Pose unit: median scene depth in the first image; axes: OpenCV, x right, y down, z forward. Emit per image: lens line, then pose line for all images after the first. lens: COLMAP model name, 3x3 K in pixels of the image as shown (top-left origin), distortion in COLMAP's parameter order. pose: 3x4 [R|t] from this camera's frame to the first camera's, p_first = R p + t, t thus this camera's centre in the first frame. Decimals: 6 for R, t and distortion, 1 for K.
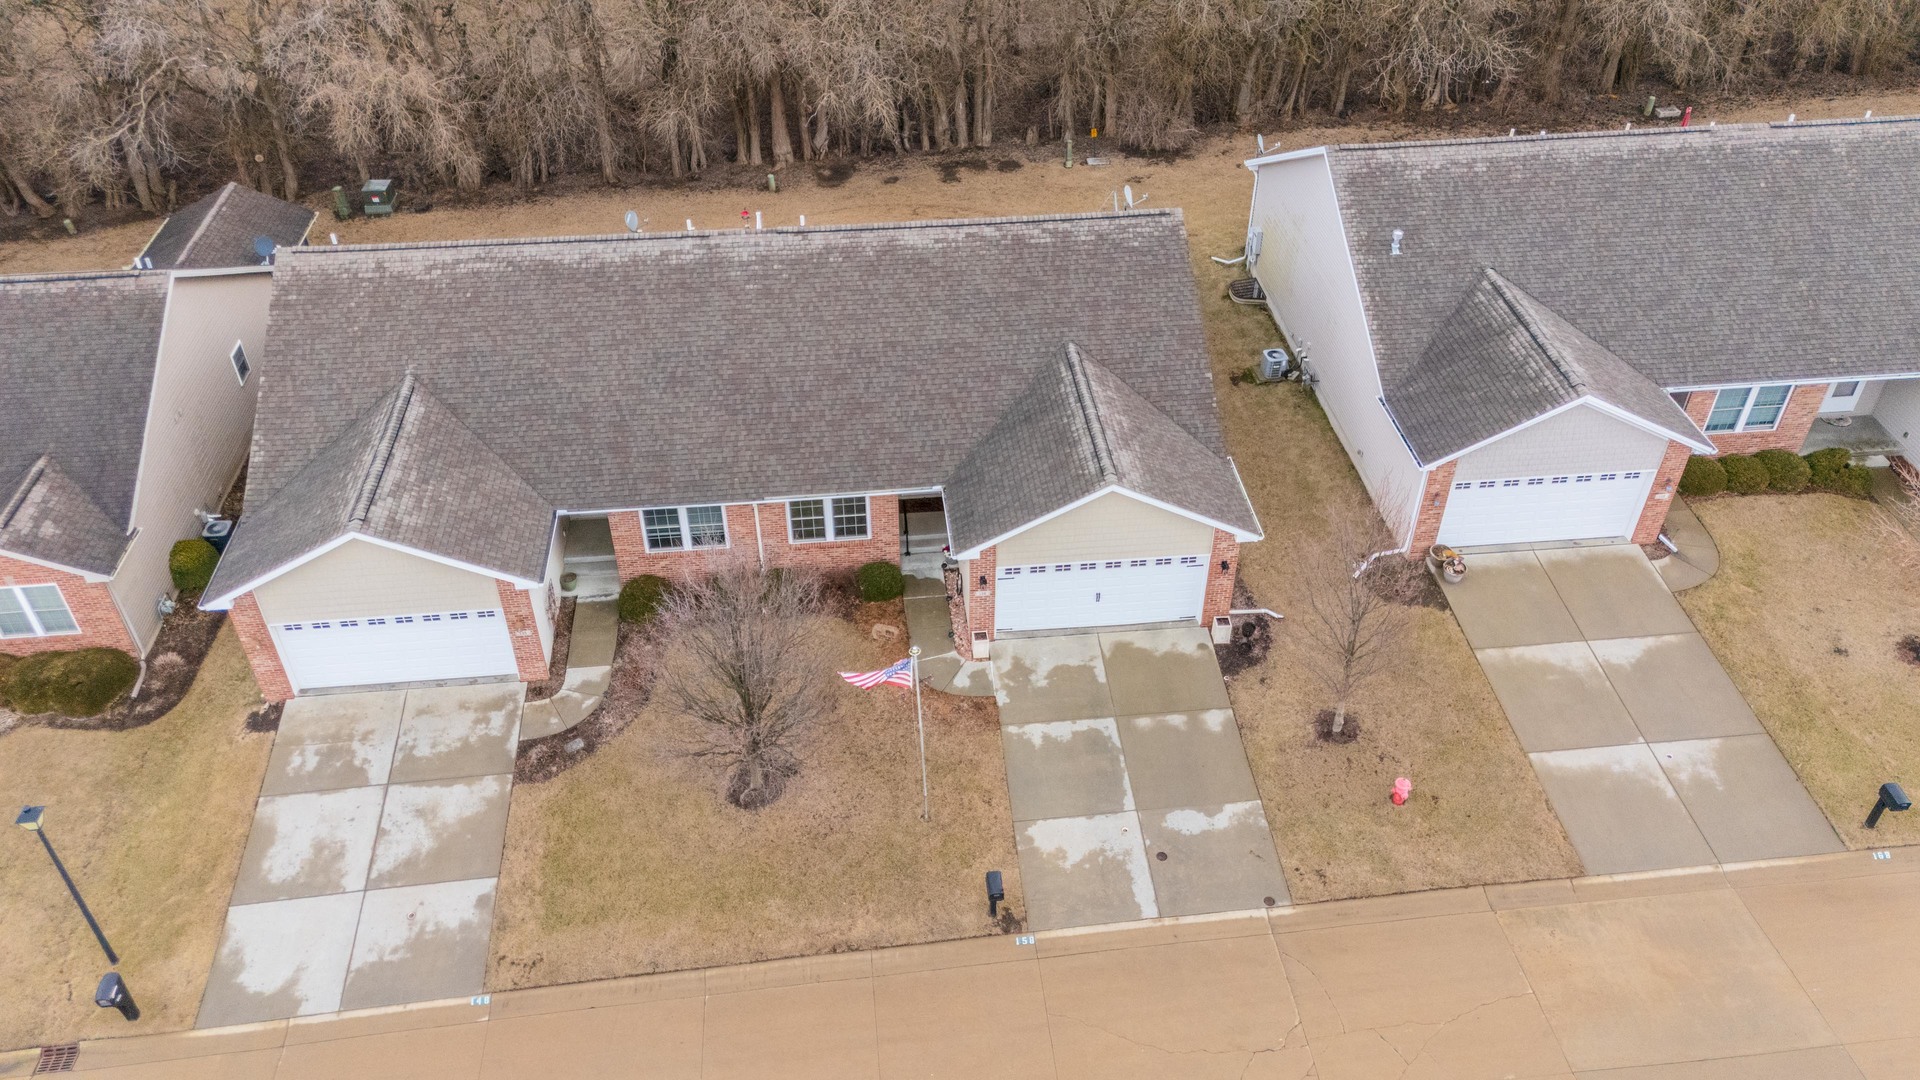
lens RADIAL K [[1433.5, 0, 916.1], [0, 1433.5, 524.0], [0, 0, 1]] dist [0.060348, -0.052460]
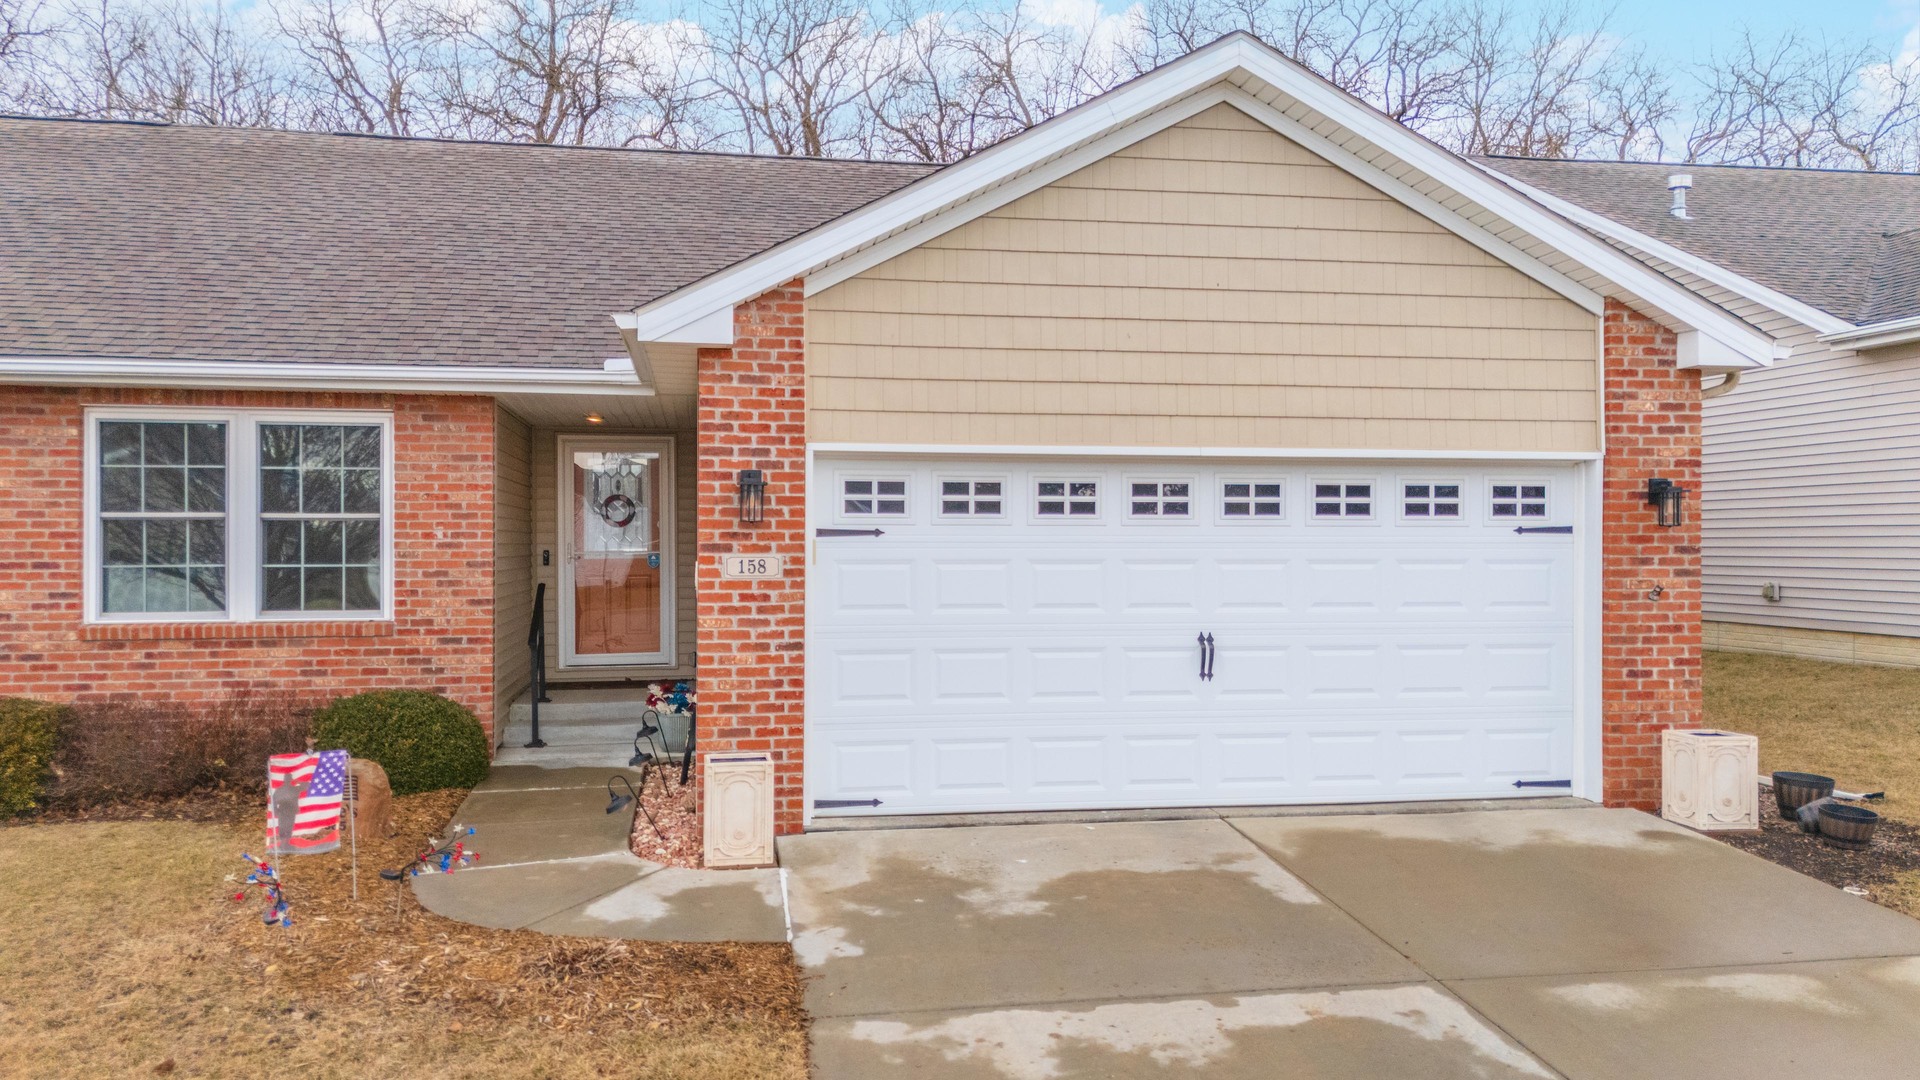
lens RADIAL K [[1433.5, 0, 940.6], [0, 1433.5, 525.9], [0, 0, 1]] dist [0.060348, -0.052460]
pose [[0.995578, 0.021628, 0.091419, 0.056105], [0.040736, 0.777488, -0.627577, 0.198289], [-0.084650, 0.628525, 0.773169, 0.807206]]
